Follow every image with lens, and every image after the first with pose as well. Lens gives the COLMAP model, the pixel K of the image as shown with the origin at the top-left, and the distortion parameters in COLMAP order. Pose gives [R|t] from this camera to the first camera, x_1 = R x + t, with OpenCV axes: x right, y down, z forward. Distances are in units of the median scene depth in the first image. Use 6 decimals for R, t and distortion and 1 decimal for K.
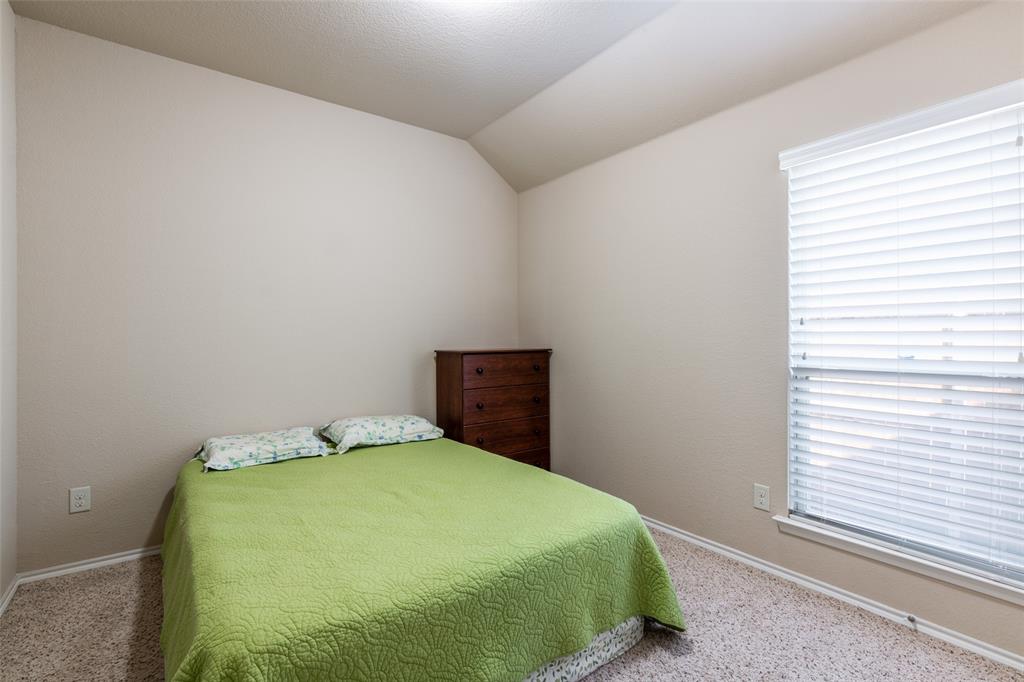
lens RADIAL K [[471.4, 0, 511.1], [0, 471.4, 333.3], [0, 0, 1]] dist [0.002592, -0.016955]
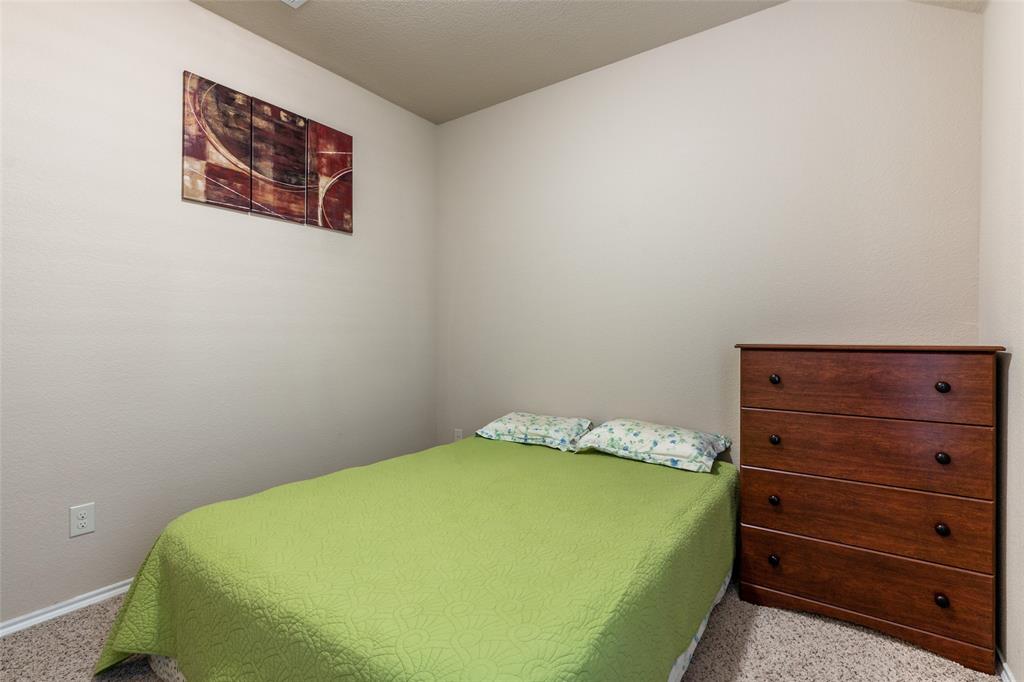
lens RADIAL K [[471.4, 0, 511.1], [0, 471.4, 333.3], [0, 0, 1]] dist [0.002592, -0.016955]
pose [[0.304643, -0.000855, -0.952466, 0.416981], [0.006167, 0.999980, 0.001075, 0.022322], [0.952447, -0.006202, 0.304642, 0.553842]]
